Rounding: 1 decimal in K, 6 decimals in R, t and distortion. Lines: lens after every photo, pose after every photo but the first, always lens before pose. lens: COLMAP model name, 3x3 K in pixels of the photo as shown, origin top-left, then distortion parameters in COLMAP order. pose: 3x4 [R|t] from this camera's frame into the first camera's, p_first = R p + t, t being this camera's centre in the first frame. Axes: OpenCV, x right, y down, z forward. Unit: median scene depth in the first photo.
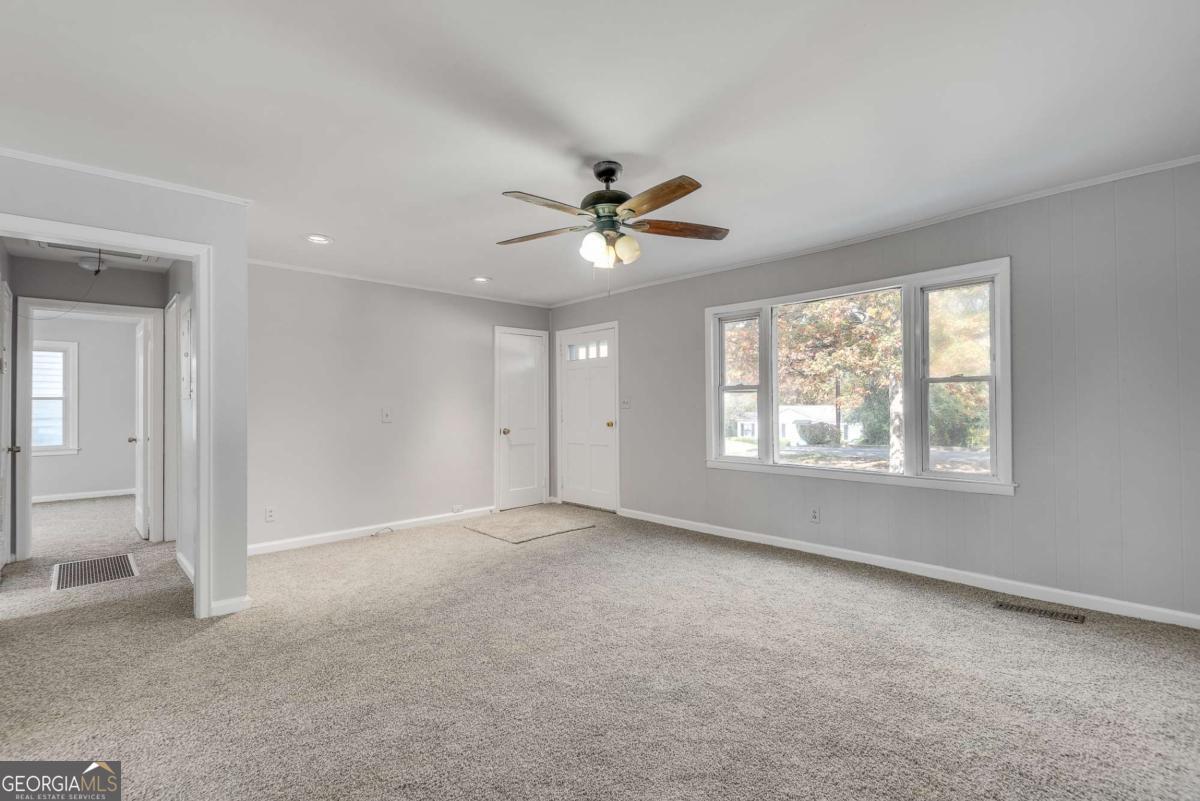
lens RADIAL K [[544.8, 0, 595.5], [0, 544.8, 402.8], [0, 0, 1]] dist [0.022388, -0.011390]
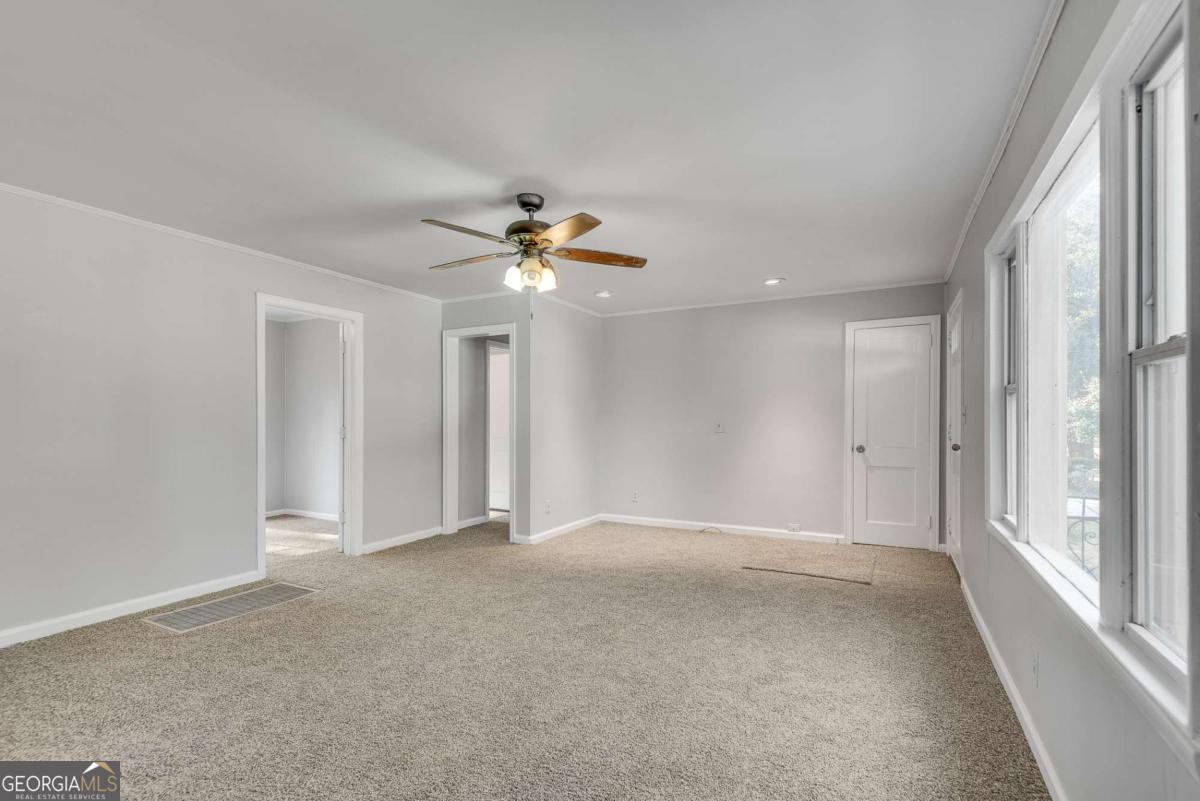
lens RADIAL K [[544.8, 0, 598.6], [0, 544.8, 422.6], [0, 0, 1]] dist [0.022388, -0.011390]
pose [[0.335153, 0.016448, -0.942020, 0.566651], [0.004498, 0.999808, 0.019058, -0.005894], [0.942153, -0.010625, 0.335015, 0.406909]]
